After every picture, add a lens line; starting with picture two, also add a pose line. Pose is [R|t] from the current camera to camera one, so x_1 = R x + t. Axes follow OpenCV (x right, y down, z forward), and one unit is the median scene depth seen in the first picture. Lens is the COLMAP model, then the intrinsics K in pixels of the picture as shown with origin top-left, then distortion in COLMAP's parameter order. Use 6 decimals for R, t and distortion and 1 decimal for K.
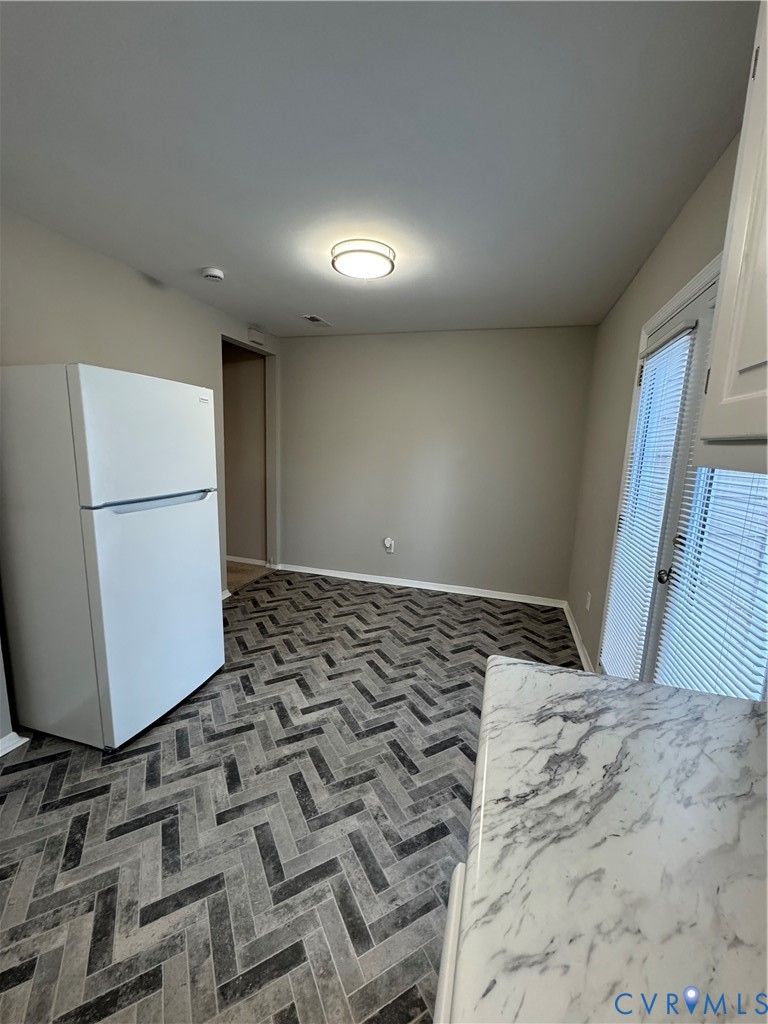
lens RADIAL K [[409.2, 0, 387.7], [0, 409.2, 514.1], [0, 0, 1]] dist [0.000414, 0.000218]
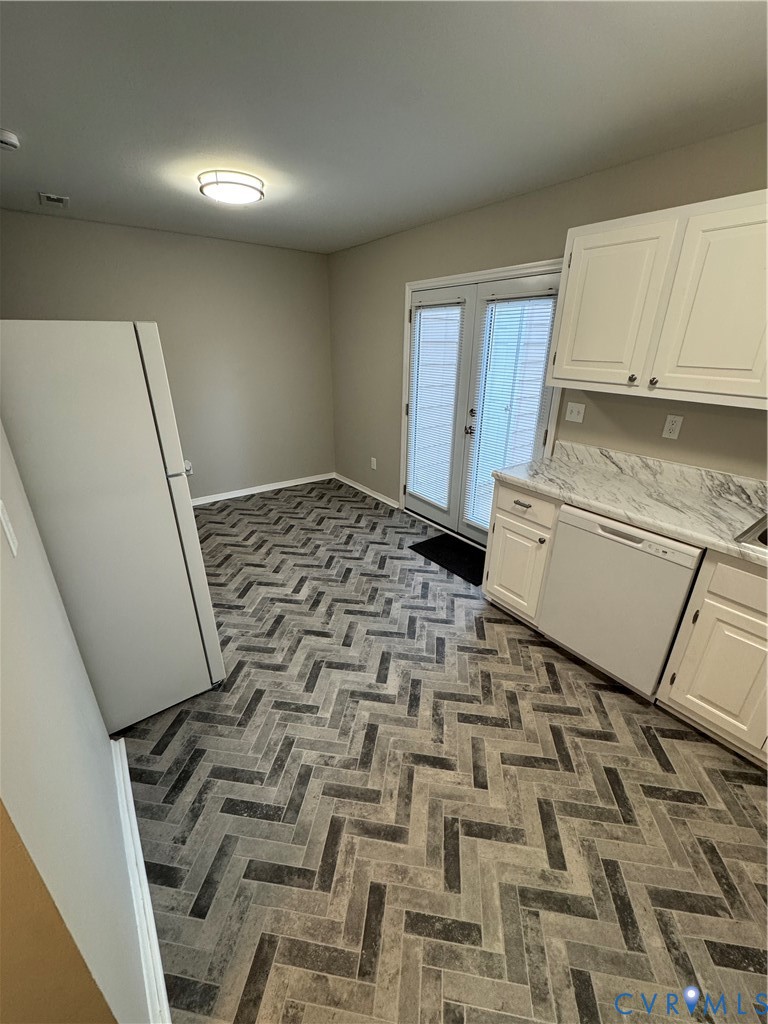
lens RADIAL K [[409.2, 0, 387.7], [0, 409.2, 514.1], [0, 0, 1]] dist [0.000414, 0.000218]
pose [[0.596557, -0.337575, 0.728123, -0.804906], [0.140122, 0.937113, 0.319665, -0.117861], [-0.790244, -0.088673, 0.606343, -0.007009]]
